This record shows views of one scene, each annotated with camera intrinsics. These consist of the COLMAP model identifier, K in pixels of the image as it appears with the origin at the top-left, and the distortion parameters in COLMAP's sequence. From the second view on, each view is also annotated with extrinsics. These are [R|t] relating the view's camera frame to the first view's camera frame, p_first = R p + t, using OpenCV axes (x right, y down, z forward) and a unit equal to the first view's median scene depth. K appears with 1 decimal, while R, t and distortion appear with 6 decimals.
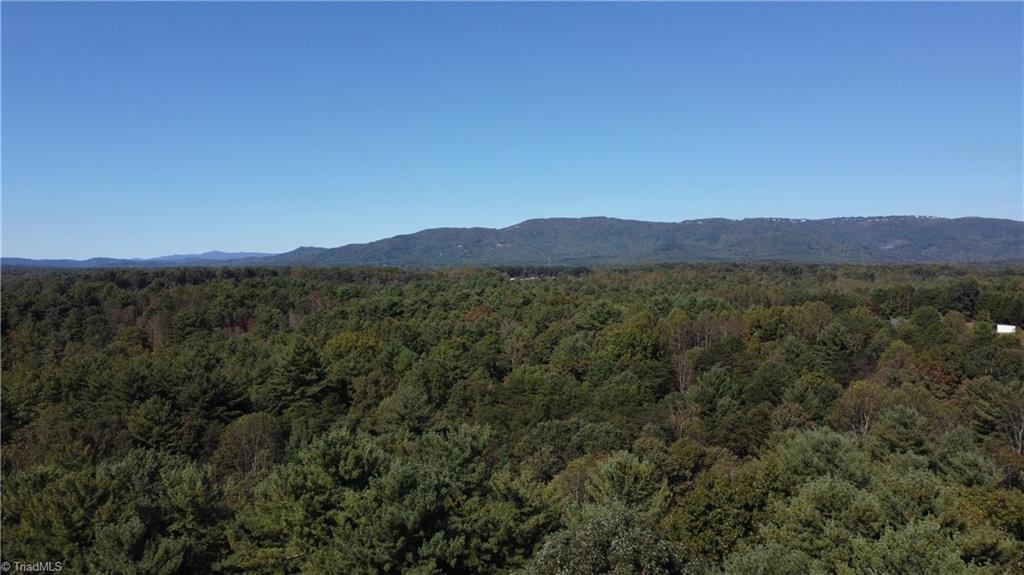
lens RADIAL K [[769.6, 0, 510.7], [0, 769.6, 289.4], [0, 0, 1]] dist [0.003778, -0.010152]
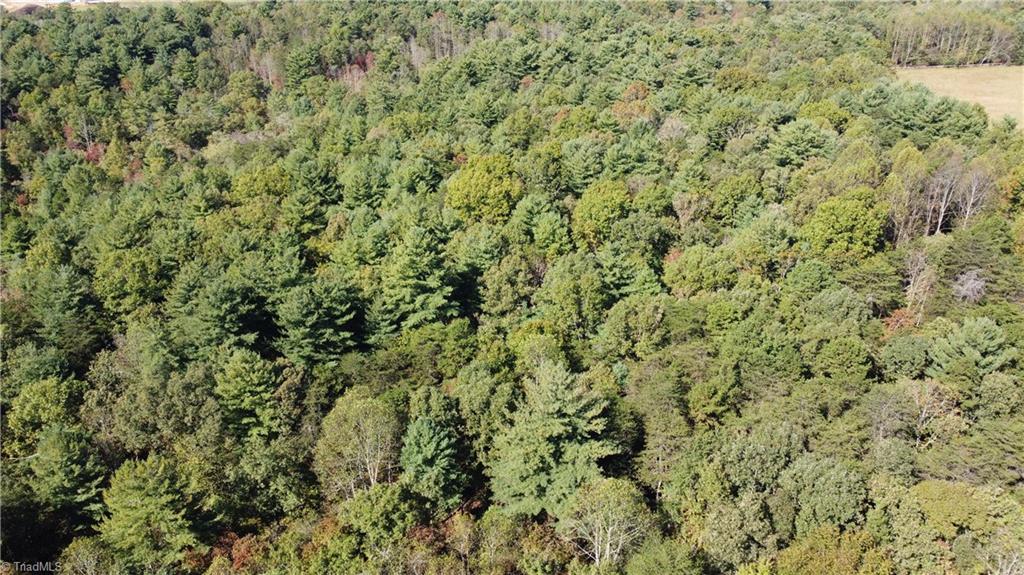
lens RADIAL K [[769.6, 0, 511.1], [0, 769.6, 291.2], [0, 0, 1]] dist [0.003778, -0.010152]
pose [[0.986513, 0.068817, -0.148514, -0.050343], [-0.002407, 0.913328, 0.407216, -0.168929], [0.163666, -0.401367, 0.901176, 0.241469]]
